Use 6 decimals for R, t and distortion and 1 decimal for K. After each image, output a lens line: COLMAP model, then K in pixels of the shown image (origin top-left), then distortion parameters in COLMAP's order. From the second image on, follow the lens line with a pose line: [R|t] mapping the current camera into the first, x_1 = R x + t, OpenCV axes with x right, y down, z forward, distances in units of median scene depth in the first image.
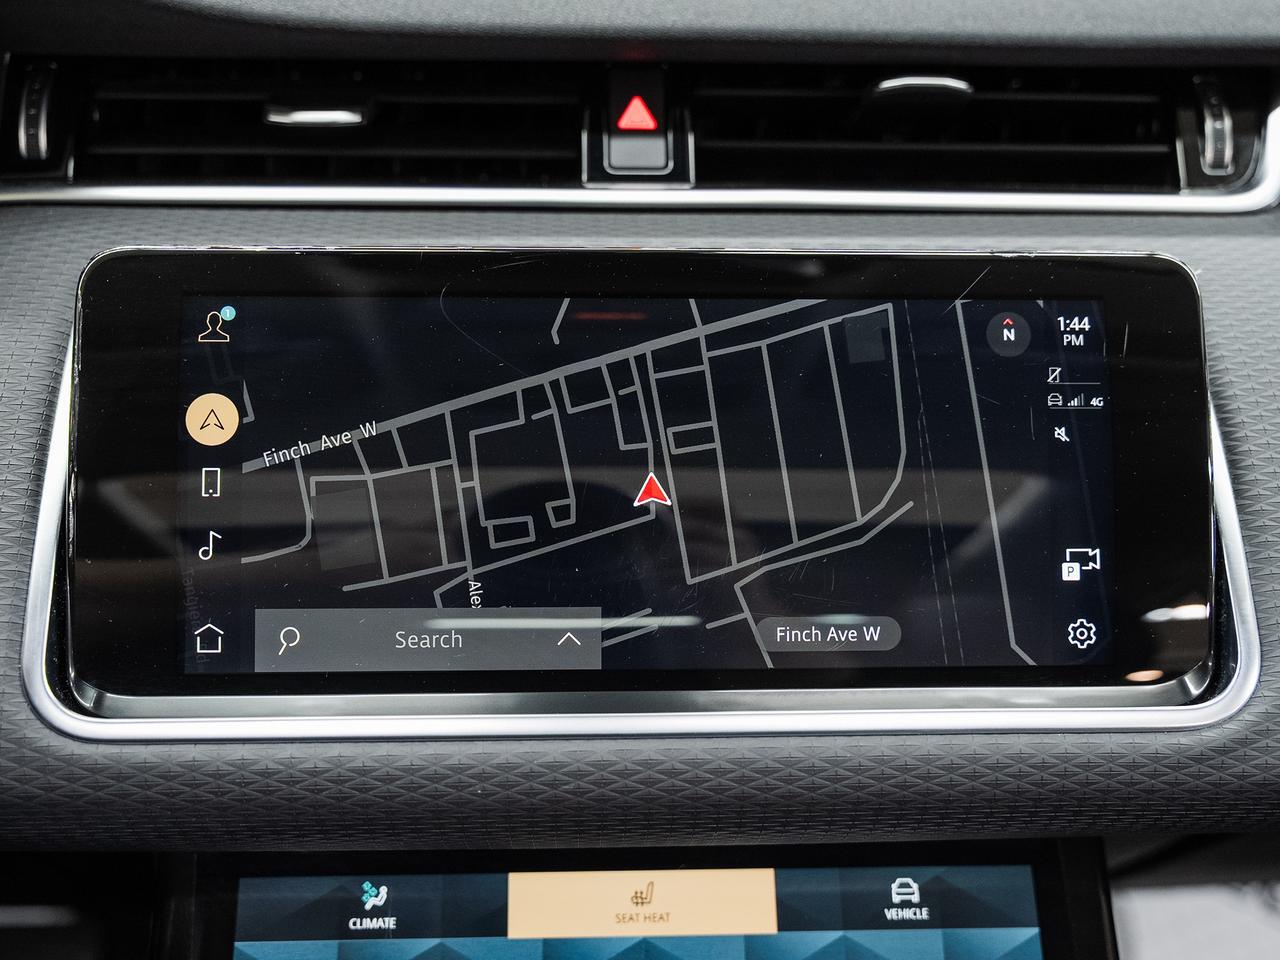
lens RADIAL K [[1495.2, 0, 640.0], [0, 1495.2, 480.0], [0, 0, 1]] dist [0.003798, 0.019790]
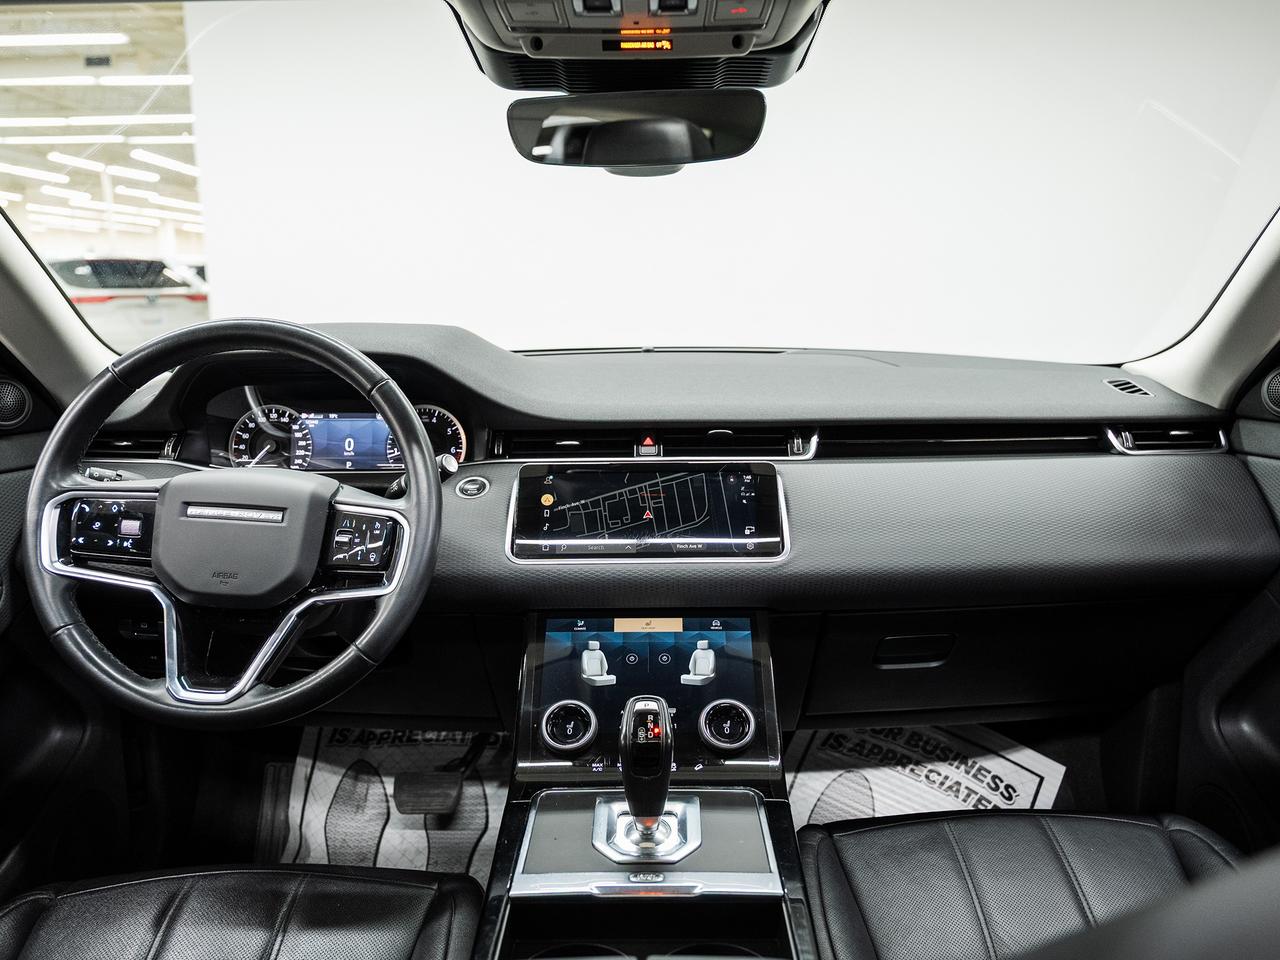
lens RADIAL K [[946.1, 0, 640.0], [0, 946.1, 480.0], [0, 0, 1]] dist [-0.010832, -0.005023]
pose [[0.997748, -0.022263, -0.063276, 0.147819], [0.001510, 0.950527, -0.310638, 0.701258], [0.067061, 0.309842, 0.948420, -1.490720]]
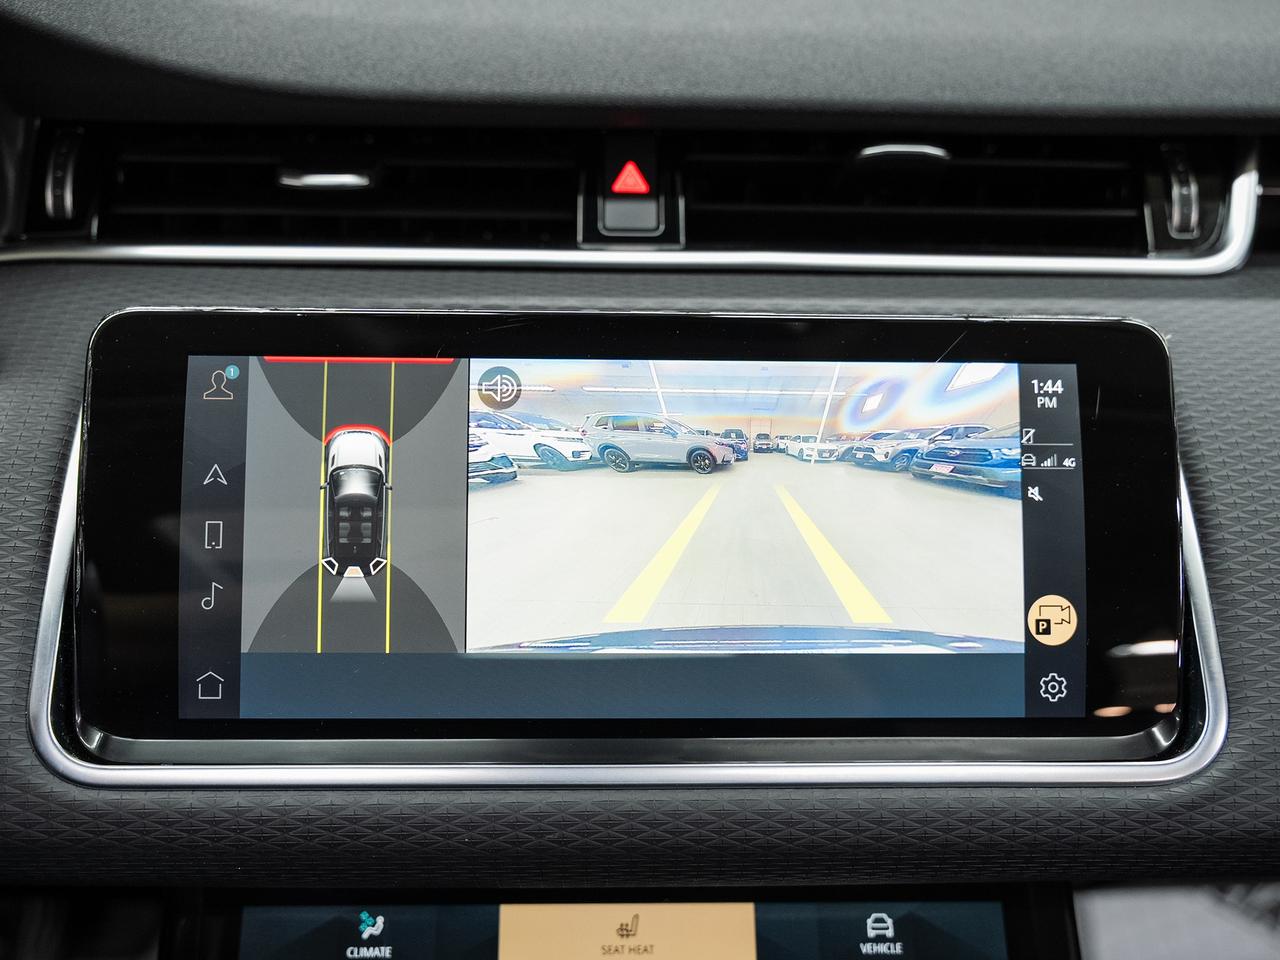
lens RADIAL K [[1325.3, 0, 628.1], [0, 1325.3, 477.6], [0, 0, 1]] dist [0.007906, 0.002772]
pose [[0.999856, 0.008313, -0.014800, 0.013244], [-0.008361, 0.999960, -0.003181, -0.034158], [0.014773, 0.003304, 0.999885, 0.073903]]
